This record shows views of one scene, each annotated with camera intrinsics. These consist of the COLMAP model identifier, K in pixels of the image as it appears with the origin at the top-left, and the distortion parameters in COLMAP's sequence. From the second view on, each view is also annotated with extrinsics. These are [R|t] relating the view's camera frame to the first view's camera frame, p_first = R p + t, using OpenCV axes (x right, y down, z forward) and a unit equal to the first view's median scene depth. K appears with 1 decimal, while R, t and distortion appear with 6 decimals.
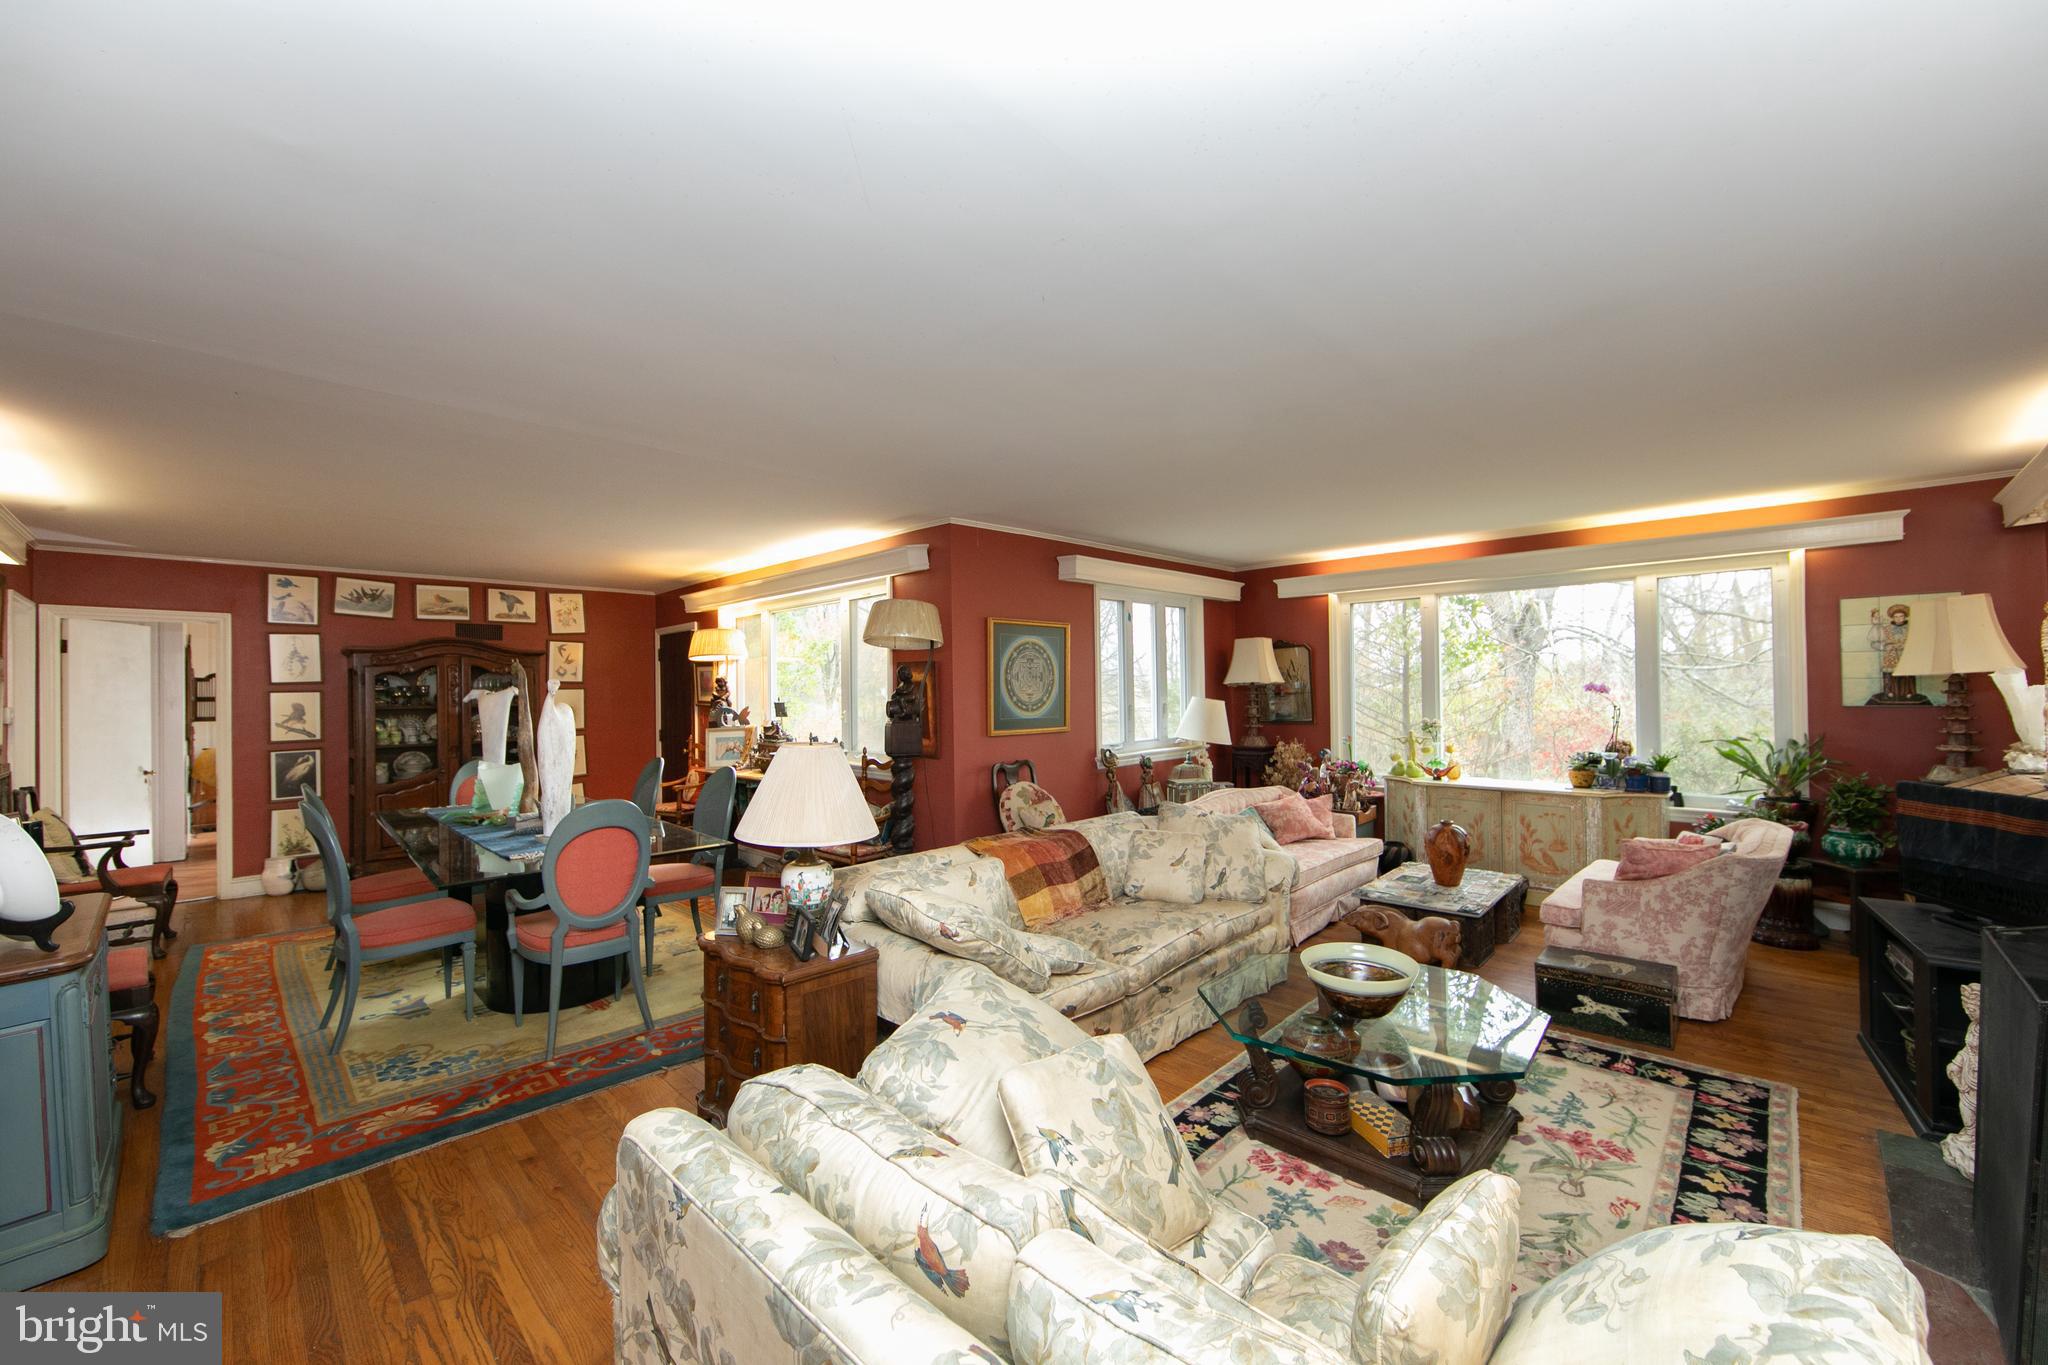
lens RADIAL K [[807.4, 0, 1022.5], [0, 807.4, 682.8], [0, 0, 1]] dist [-0.005526, 0.002173]
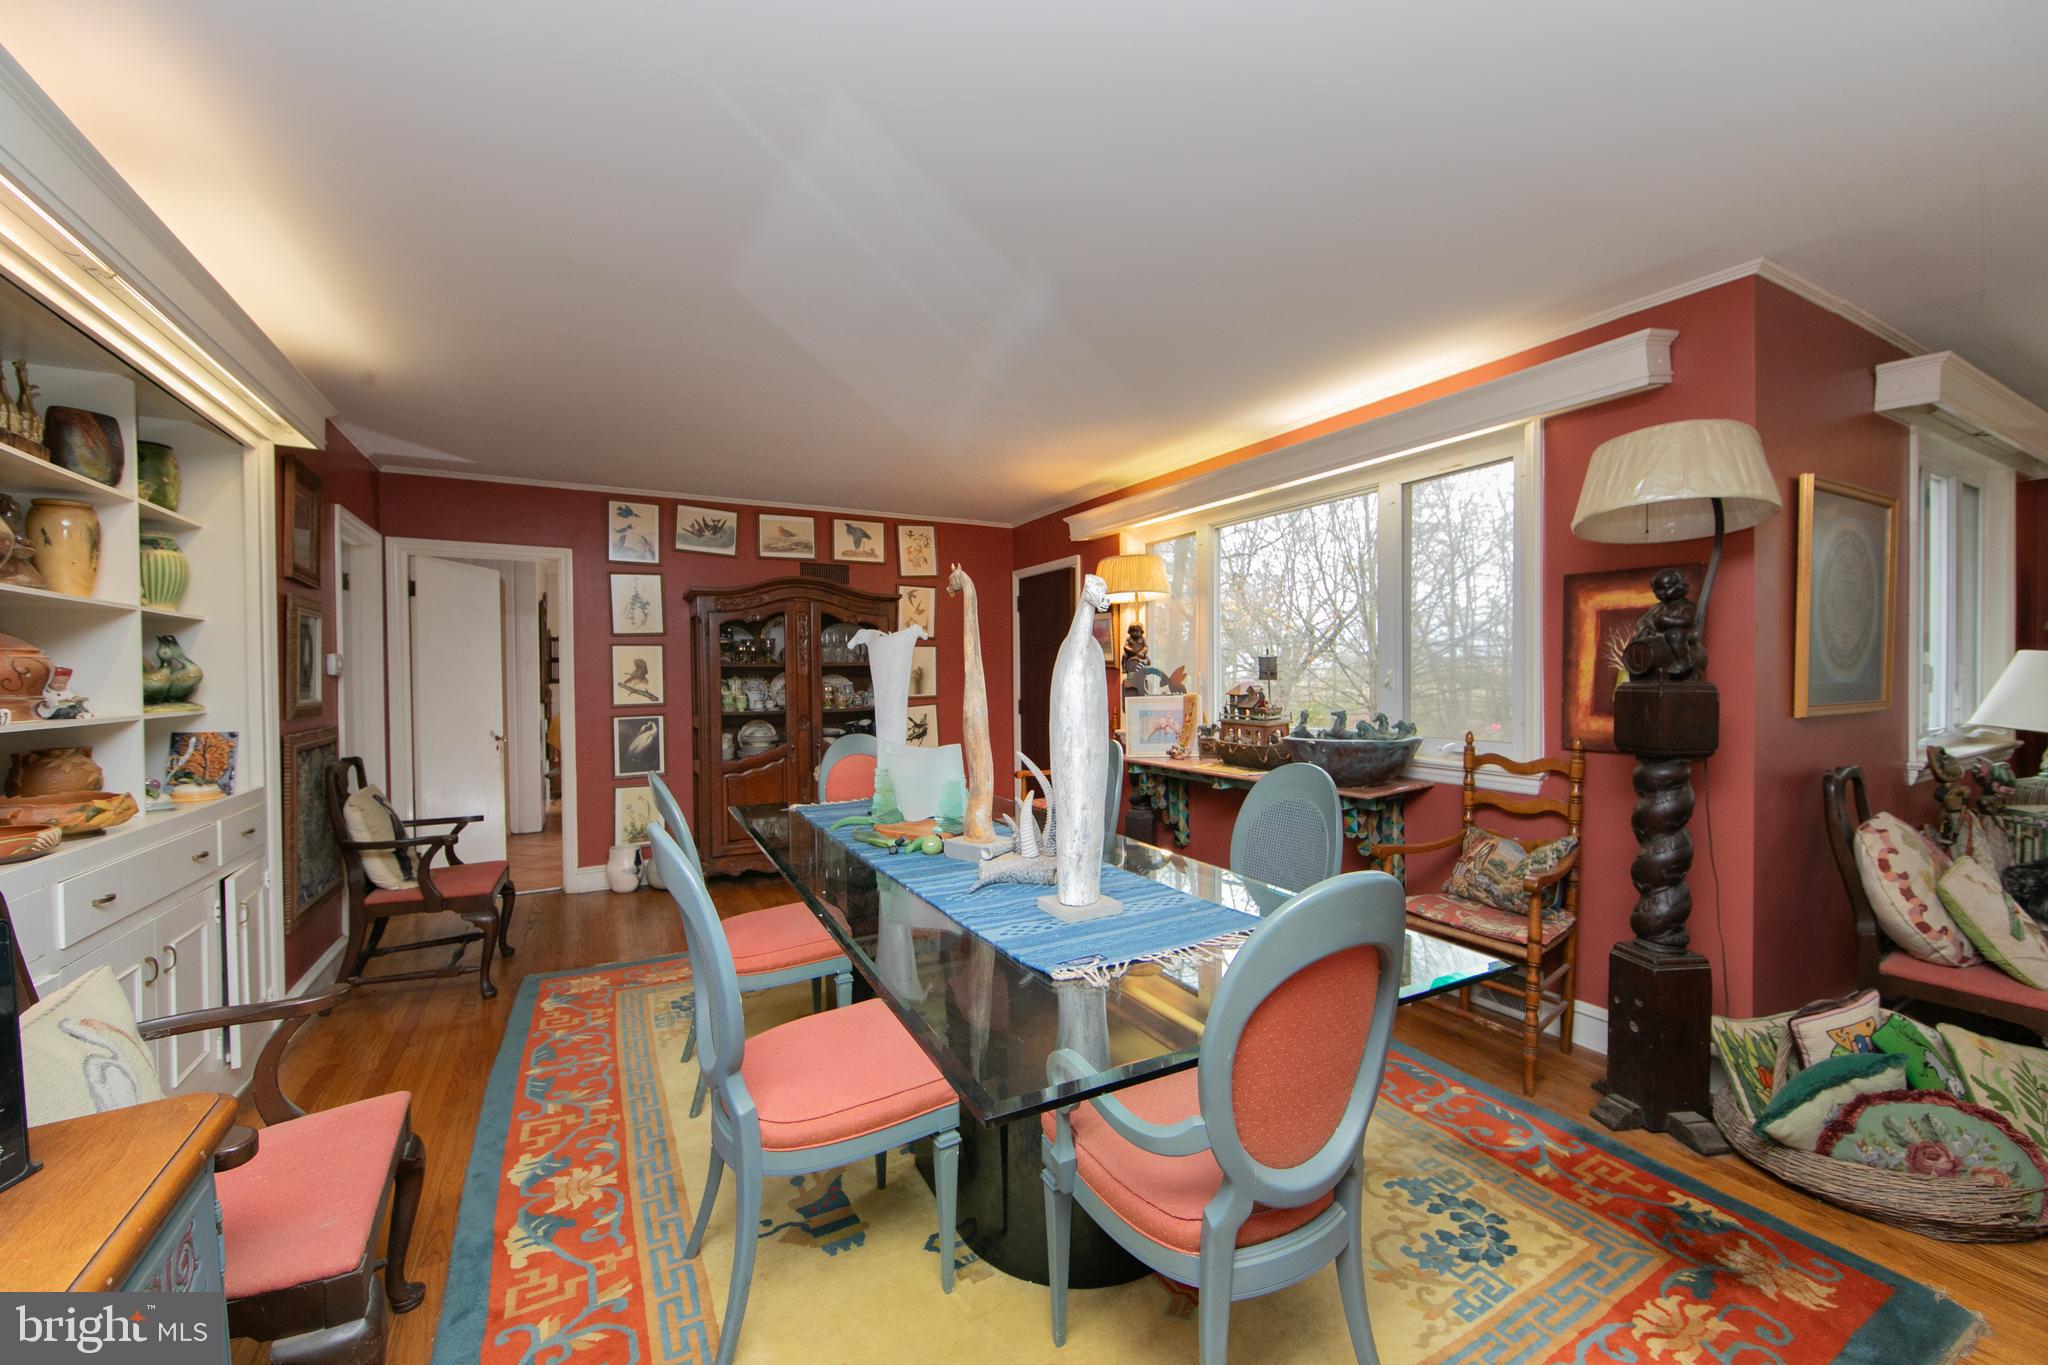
lens RADIAL K [[807.4, 0, 1019.9], [0, 807.4, 680.7], [0, 0, 1]] dist [-0.005526, 0.002173]
pose [[0.958034, 0.008041, -0.286541, -0.292125], [-0.000739, 0.999672, 0.025582, 0.025993], [0.286653, -0.024297, 0.957726, 0.321600]]
